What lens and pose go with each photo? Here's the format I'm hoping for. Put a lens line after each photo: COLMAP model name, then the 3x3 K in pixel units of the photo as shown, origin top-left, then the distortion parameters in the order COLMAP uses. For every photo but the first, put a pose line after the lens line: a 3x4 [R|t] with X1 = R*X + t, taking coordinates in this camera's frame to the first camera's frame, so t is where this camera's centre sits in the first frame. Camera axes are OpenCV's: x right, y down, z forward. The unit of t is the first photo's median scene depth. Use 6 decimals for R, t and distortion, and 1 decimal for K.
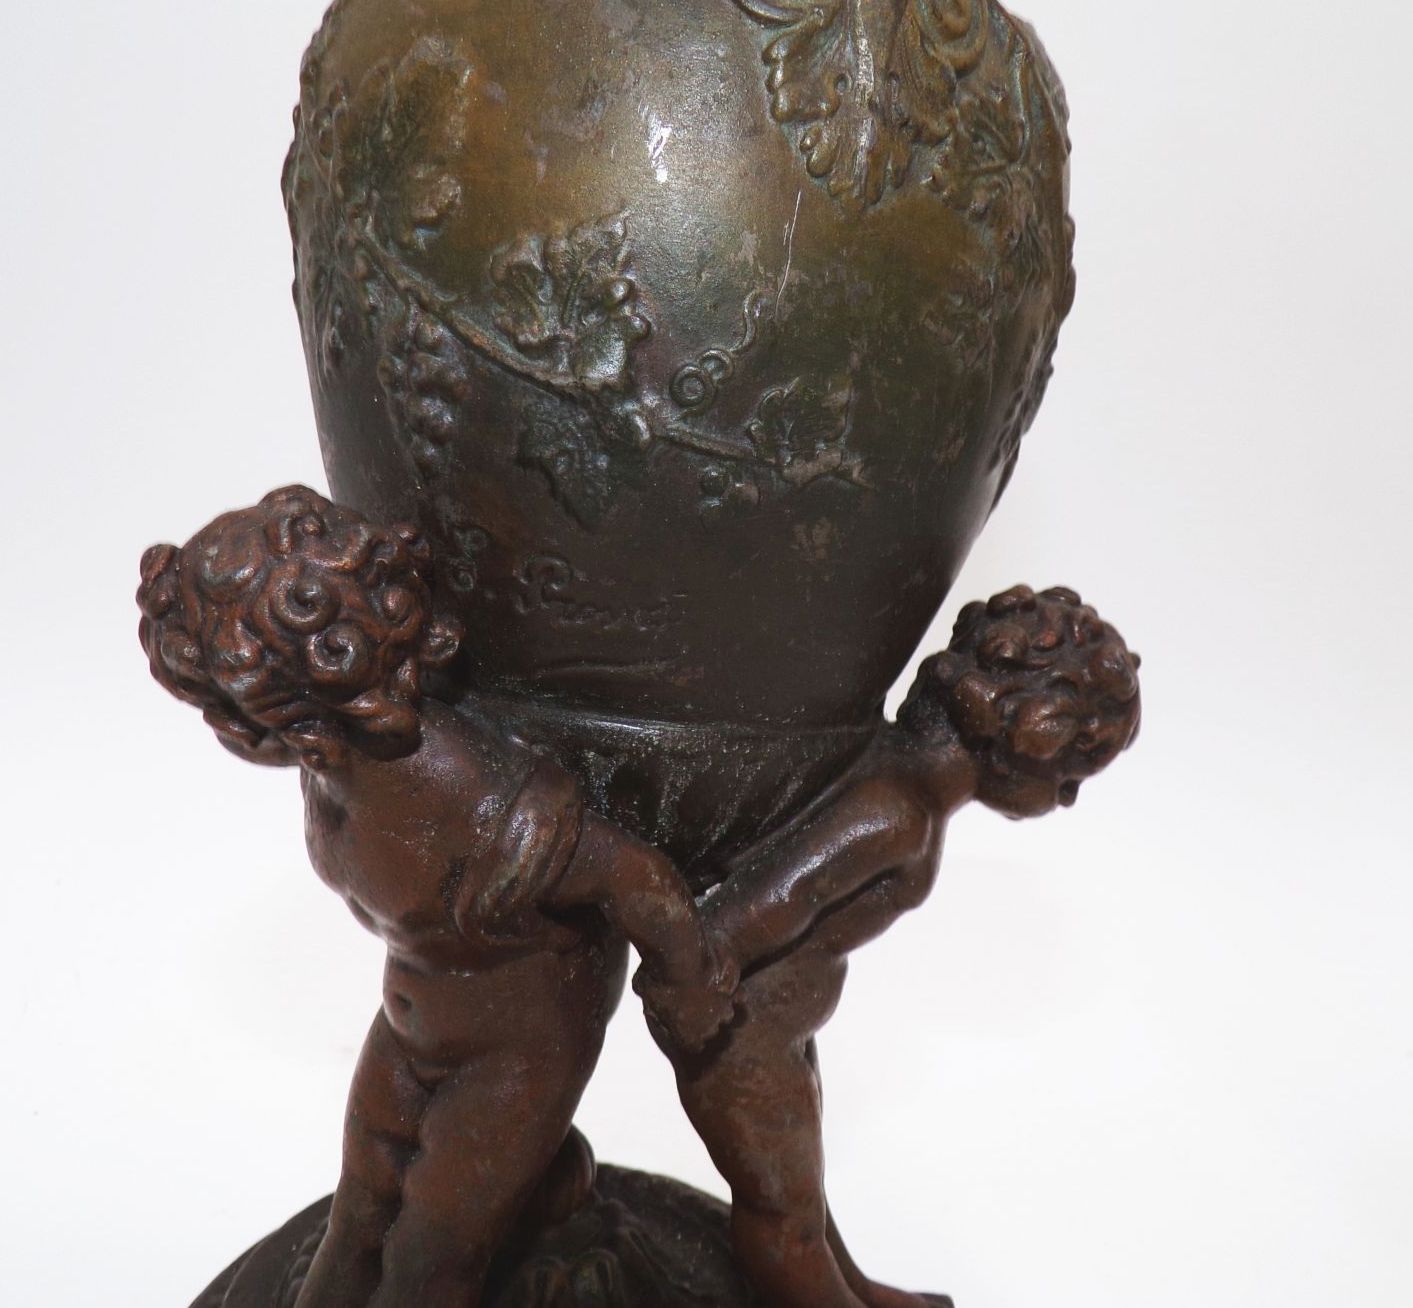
lens RADIAL K [[1076.1, 0, 705.9], [0, 1076.1, 650.9], [0, 0, 1]] dist [-0.010884, 0.004397]
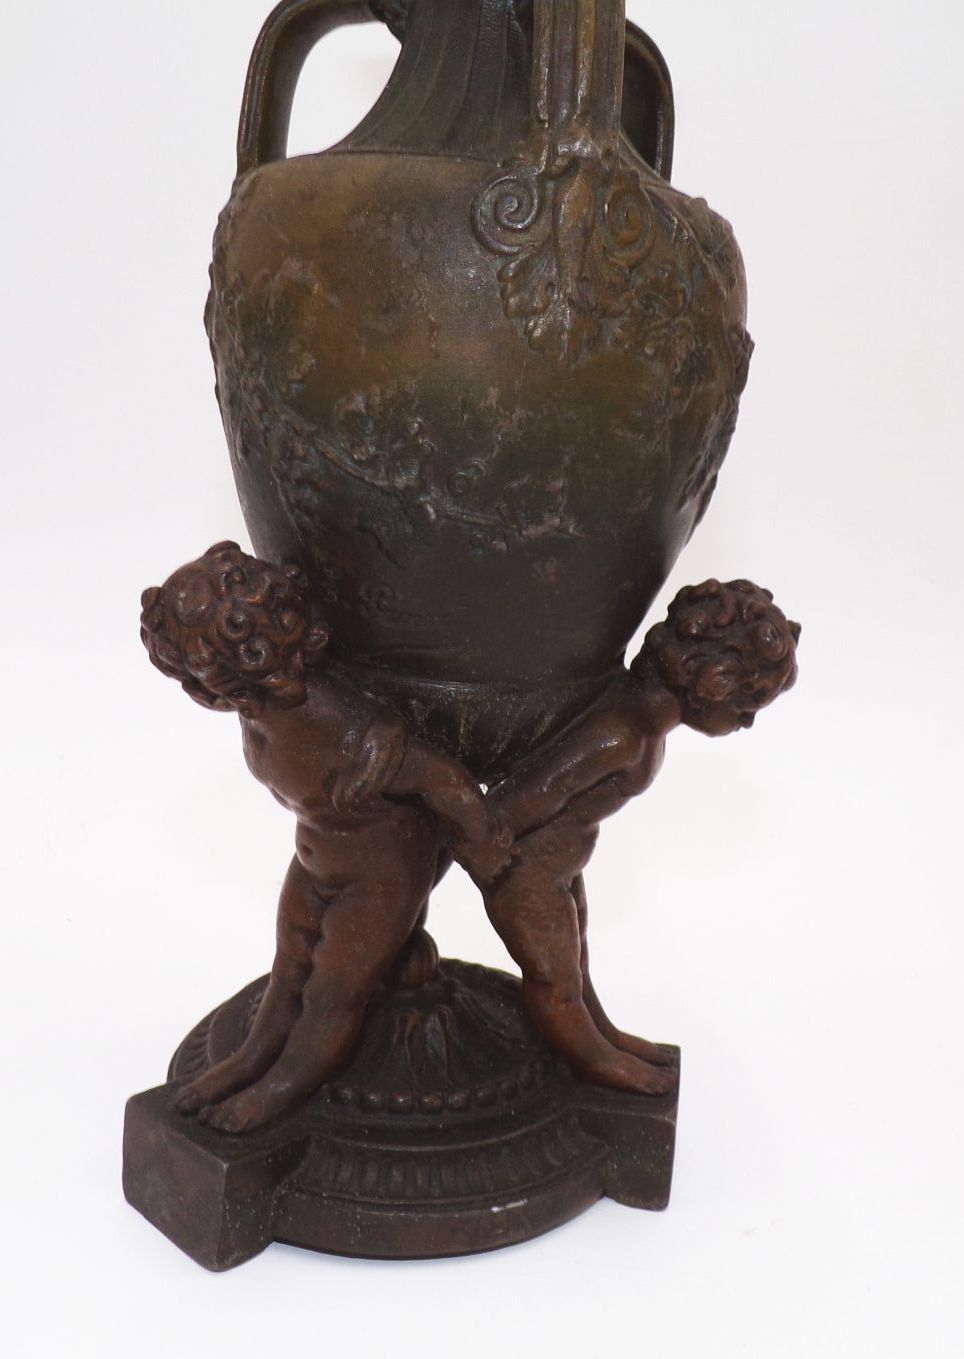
lens RADIAL K [[1013.3, 0, 491.7], [0, 1013.3, 692.9], [0, 0, 1]] dist [-0.040927, -0.000241]
pose [[0.994414, -0.000649, -0.105550, 0.175627], [0.017508, 0.987144, 0.158875, -0.162491], [0.104090, -0.159835, 0.981640, -0.483340]]
